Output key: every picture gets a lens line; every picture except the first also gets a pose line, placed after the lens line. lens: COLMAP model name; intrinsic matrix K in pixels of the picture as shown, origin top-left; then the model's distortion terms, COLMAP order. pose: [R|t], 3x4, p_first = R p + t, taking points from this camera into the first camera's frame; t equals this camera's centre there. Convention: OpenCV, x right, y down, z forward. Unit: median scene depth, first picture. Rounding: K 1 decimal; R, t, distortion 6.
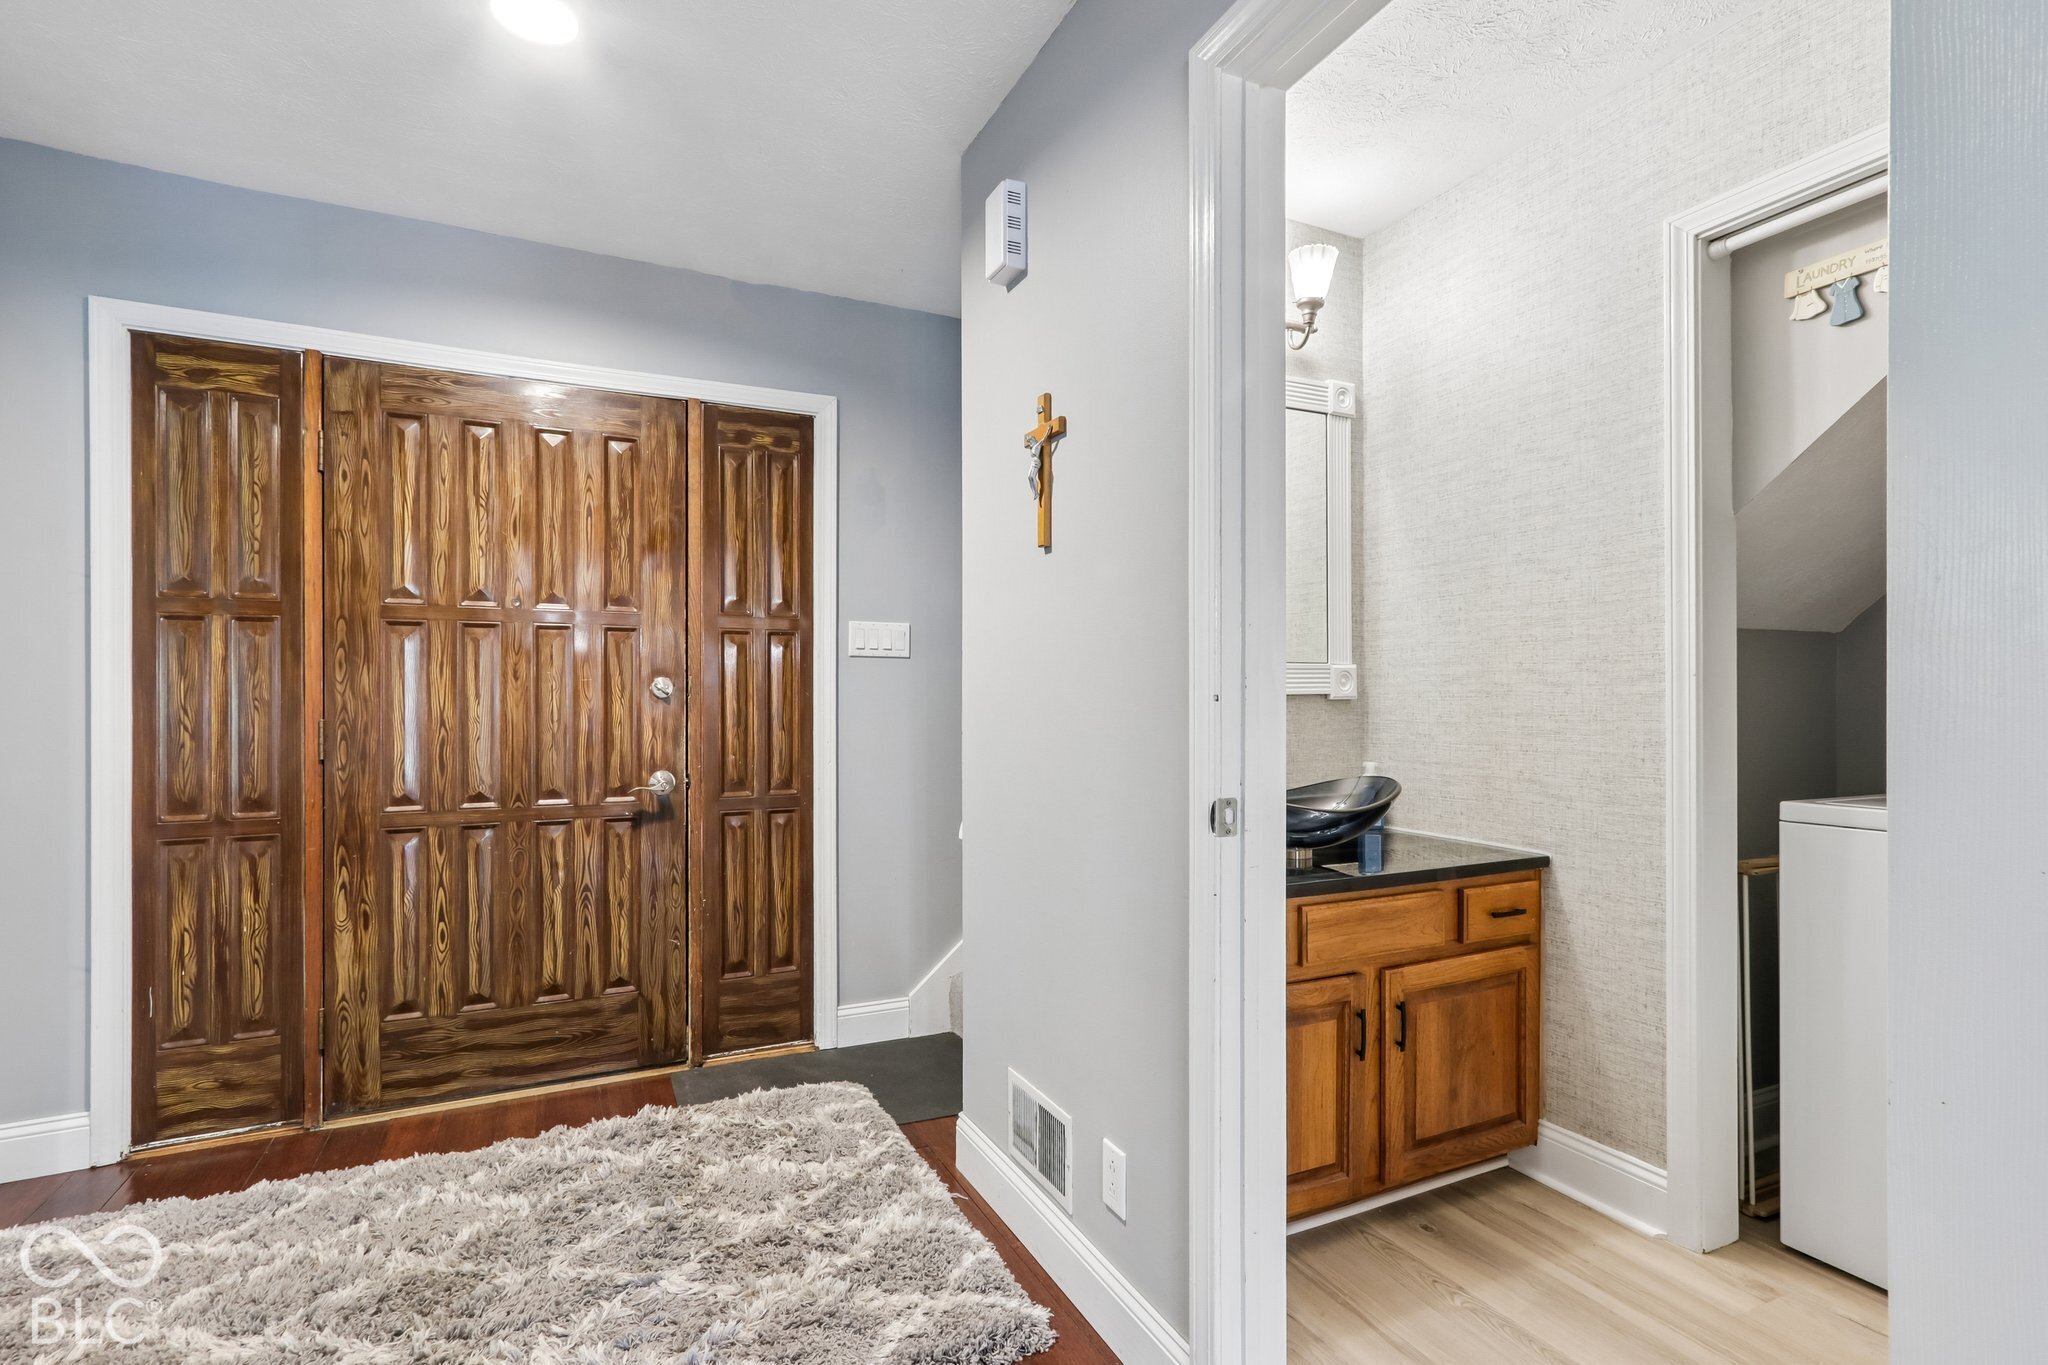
lens RADIAL K [[953.1, 0, 1009.0], [0, 953.1, 694.0], [0, 0, 1]] dist [0.012440, -0.000169]
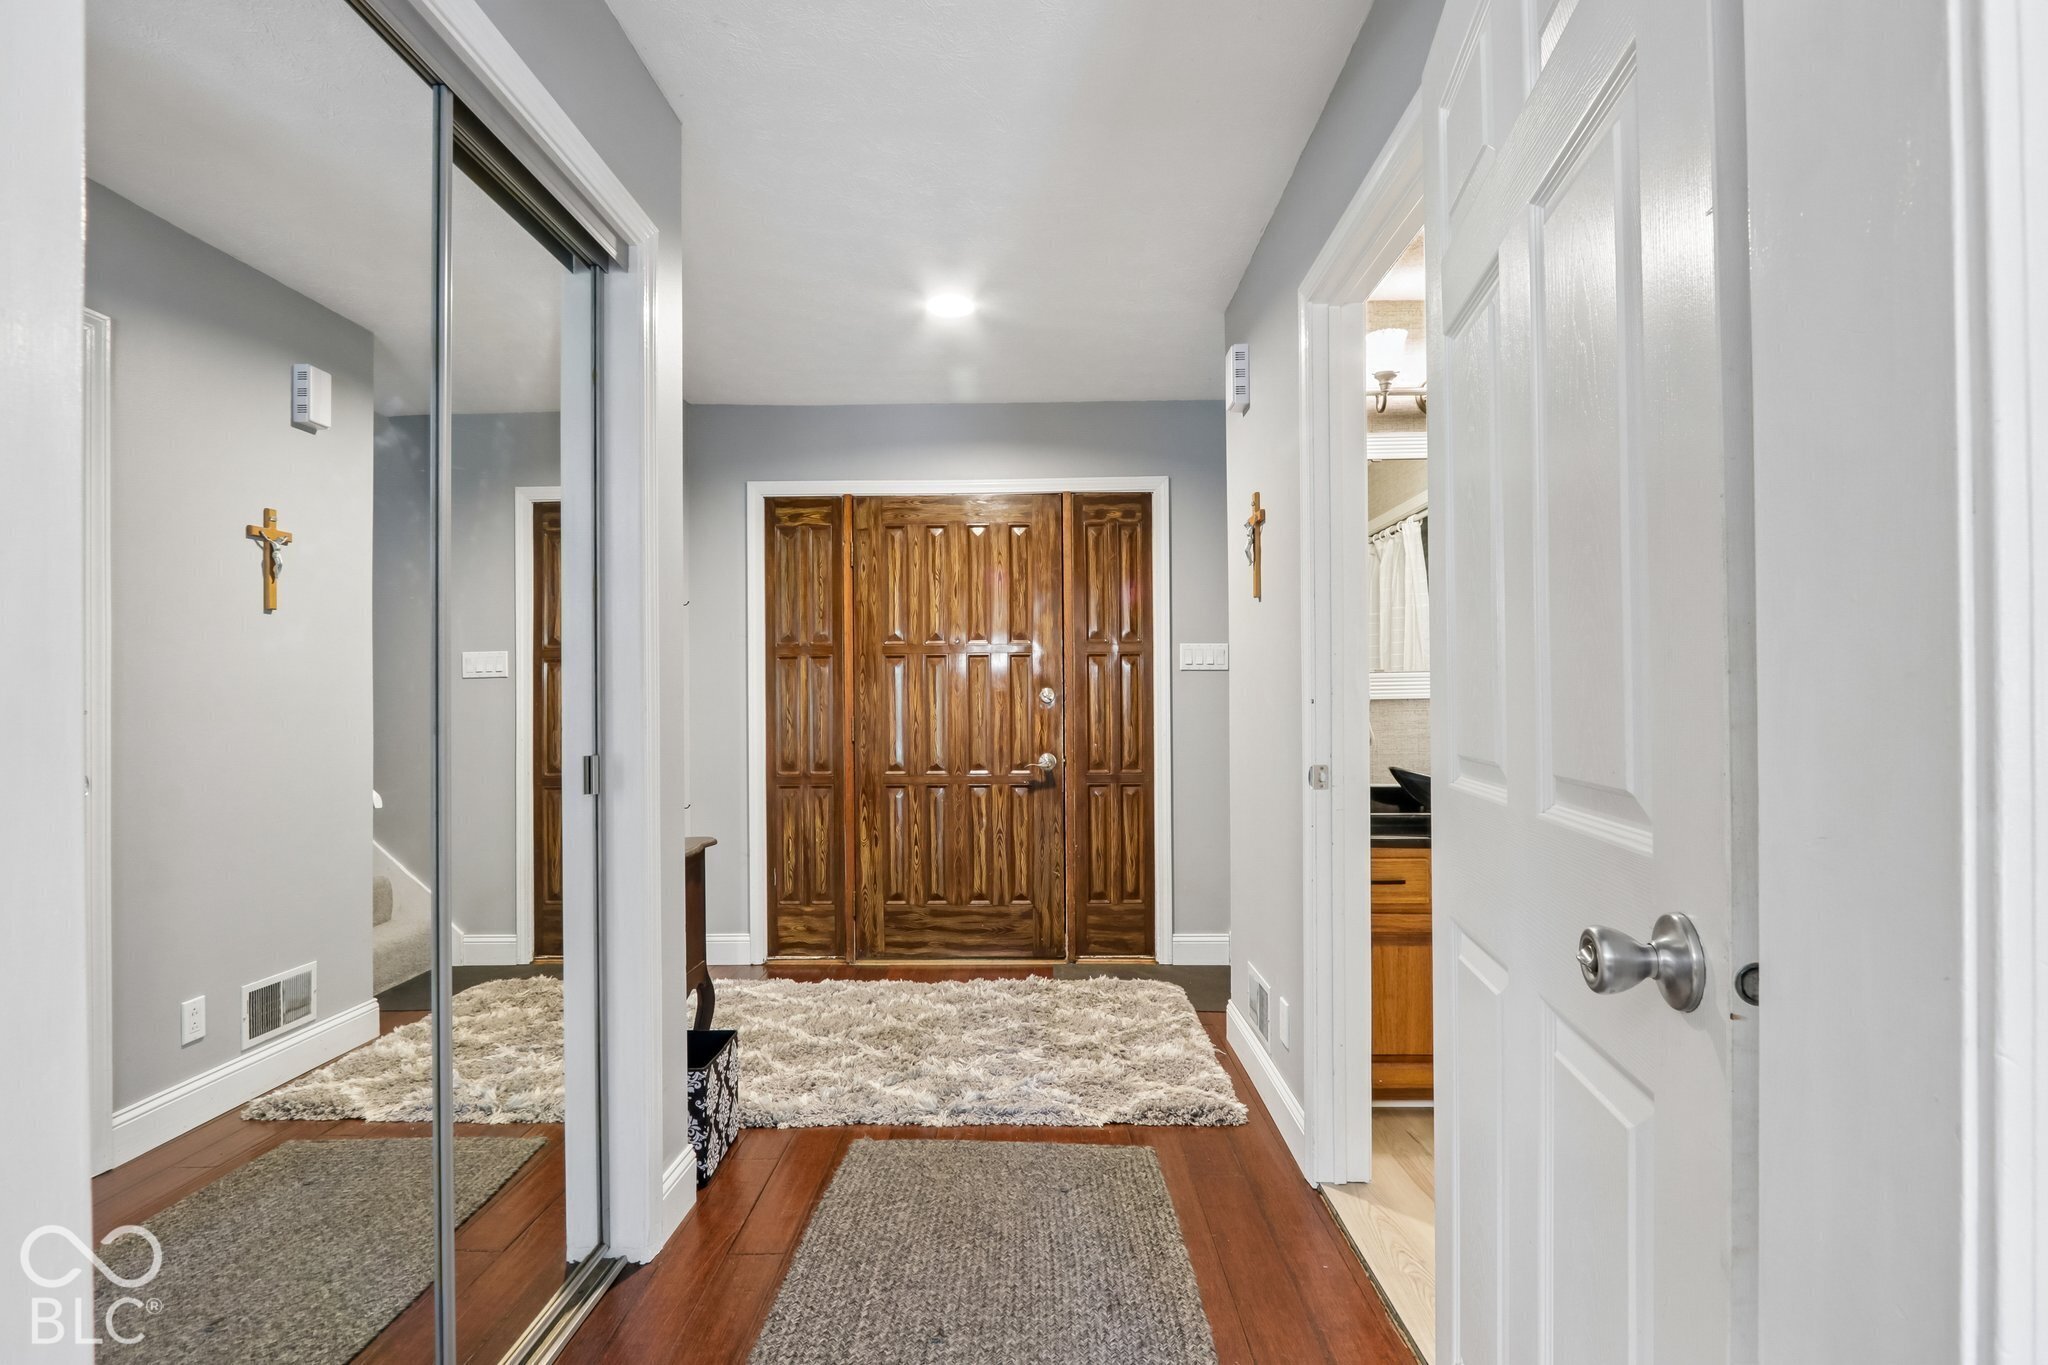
lens RADIAL K [[953.1, 0, 1030.5], [0, 953.1, 691.4], [0, 0, 1]] dist [0.012440, -0.000169]
pose [[0.901824, -0.010346, -0.431980, 0.271429], [0.007511, 0.999938, -0.008268, -0.001102], [0.432039, 0.004211, 0.901845, -0.352186]]
